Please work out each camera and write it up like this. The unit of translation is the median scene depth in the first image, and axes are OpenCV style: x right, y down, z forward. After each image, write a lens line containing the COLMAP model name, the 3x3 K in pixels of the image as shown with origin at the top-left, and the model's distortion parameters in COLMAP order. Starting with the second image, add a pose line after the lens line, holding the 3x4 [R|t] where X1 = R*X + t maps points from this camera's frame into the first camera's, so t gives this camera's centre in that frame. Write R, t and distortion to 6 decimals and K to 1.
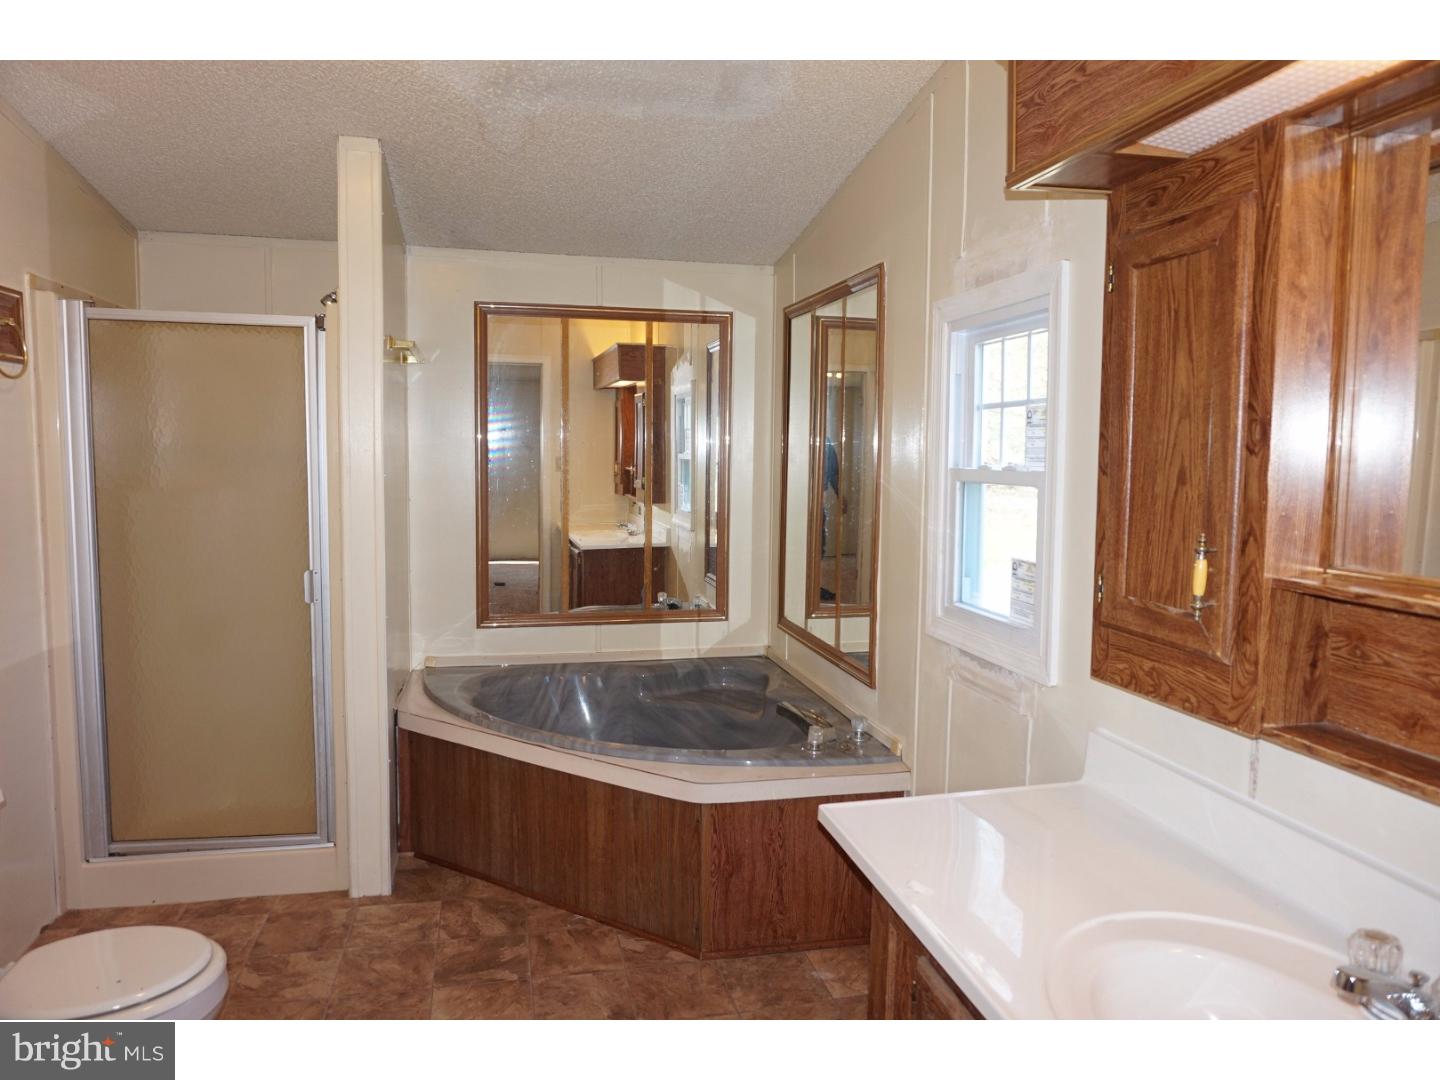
lens RADIAL K [[974.1, 0, 719.0], [0, 974.1, 543.0], [0, 0, 1]] dist [-0.068241, 0.062228]
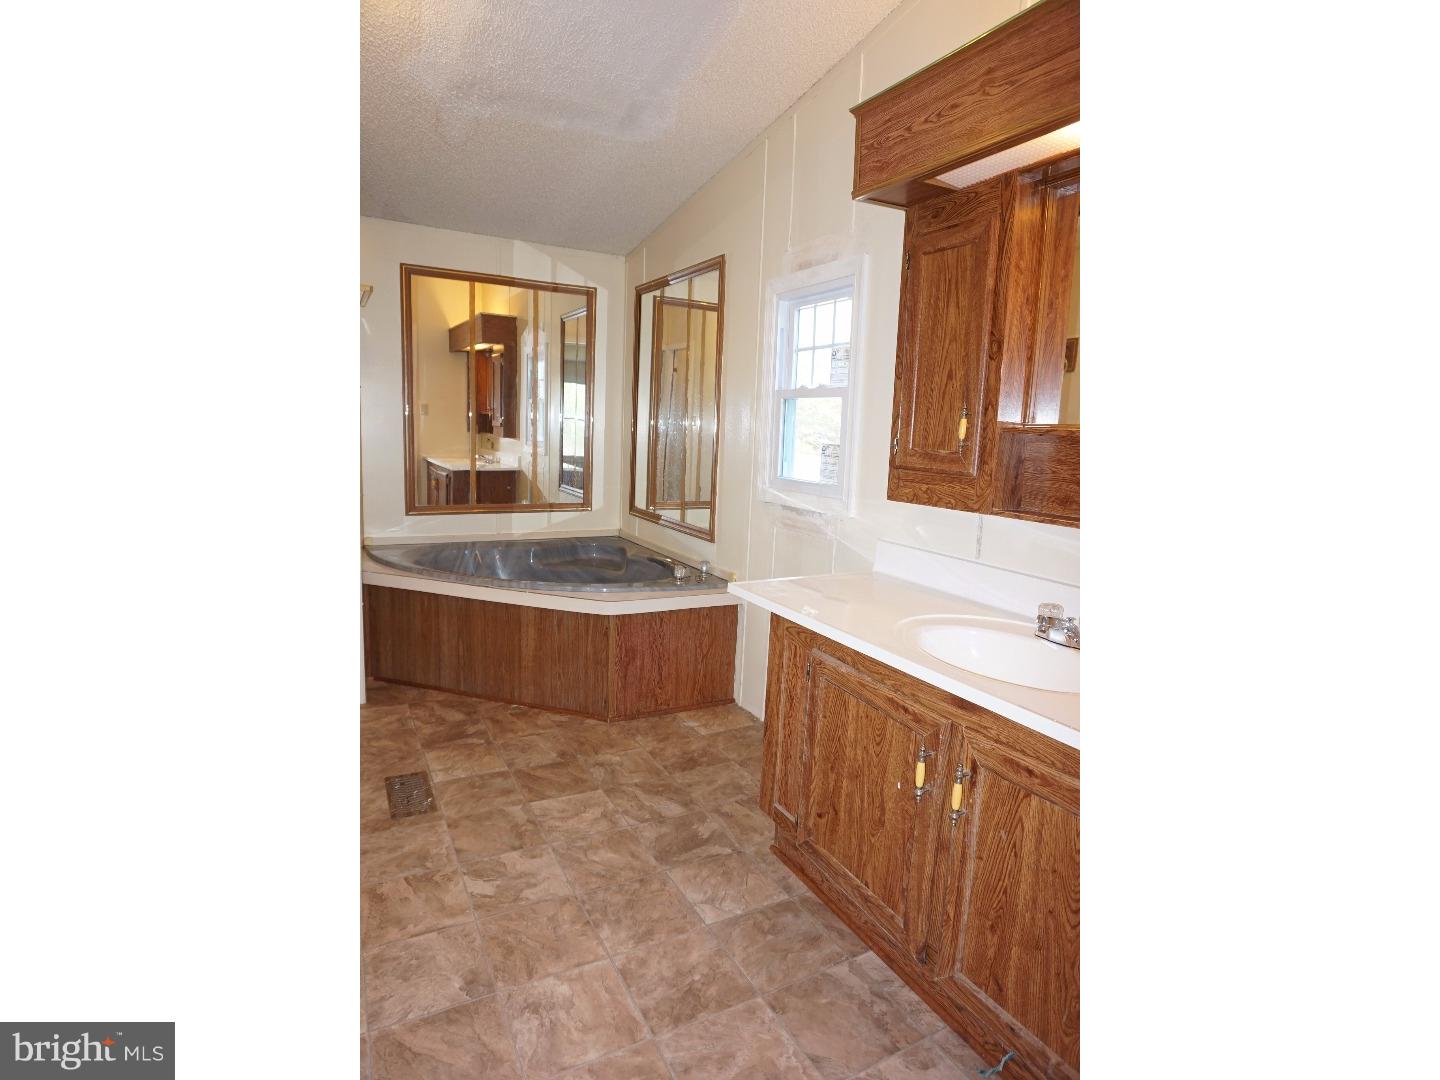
lens RADIAL K [[724.6, 0, 720.0], [0, 724.6, 540.0], [0, 0, 1]] dist [-0.030751, 0.000629]
pose [[0.962886, -0.013482, 0.269570, -0.157181], [-0.005596, 0.997540, 0.069878, 0.078110], [-0.269849, -0.068794, 0.960442, -0.098188]]
